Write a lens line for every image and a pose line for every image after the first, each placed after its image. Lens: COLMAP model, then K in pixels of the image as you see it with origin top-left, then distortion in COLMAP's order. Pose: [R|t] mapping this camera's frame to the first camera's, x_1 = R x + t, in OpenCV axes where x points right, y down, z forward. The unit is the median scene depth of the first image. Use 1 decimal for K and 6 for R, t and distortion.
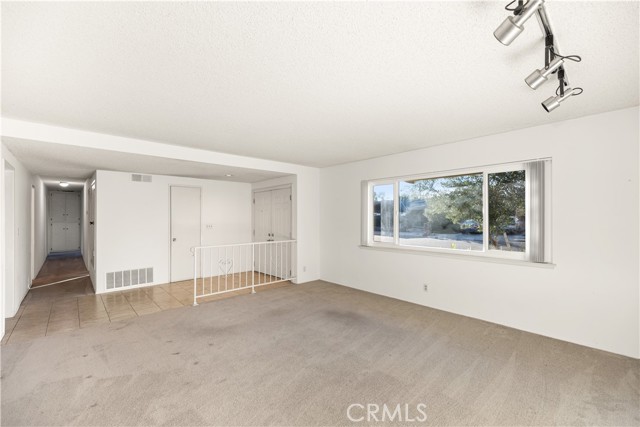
lens RADIAL K [[273.9, 0, 317.9], [0, 273.9, 216.2], [0, 0, 1]] dist [0.005396, 0.000389]
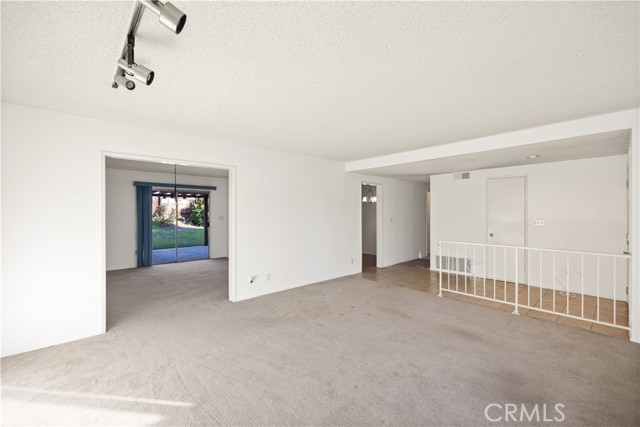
lens RADIAL K [[273.9, 0, 318.5], [0, 273.9, 213.2], [0, 0, 1]] dist [0.005396, 0.000389]
pose [[-0.029499, 0.003868, -0.999557, 0.515171], [0.006611, 0.999971, 0.003675, 0.002202], [0.999543, -0.006500, -0.029524, 0.488884]]
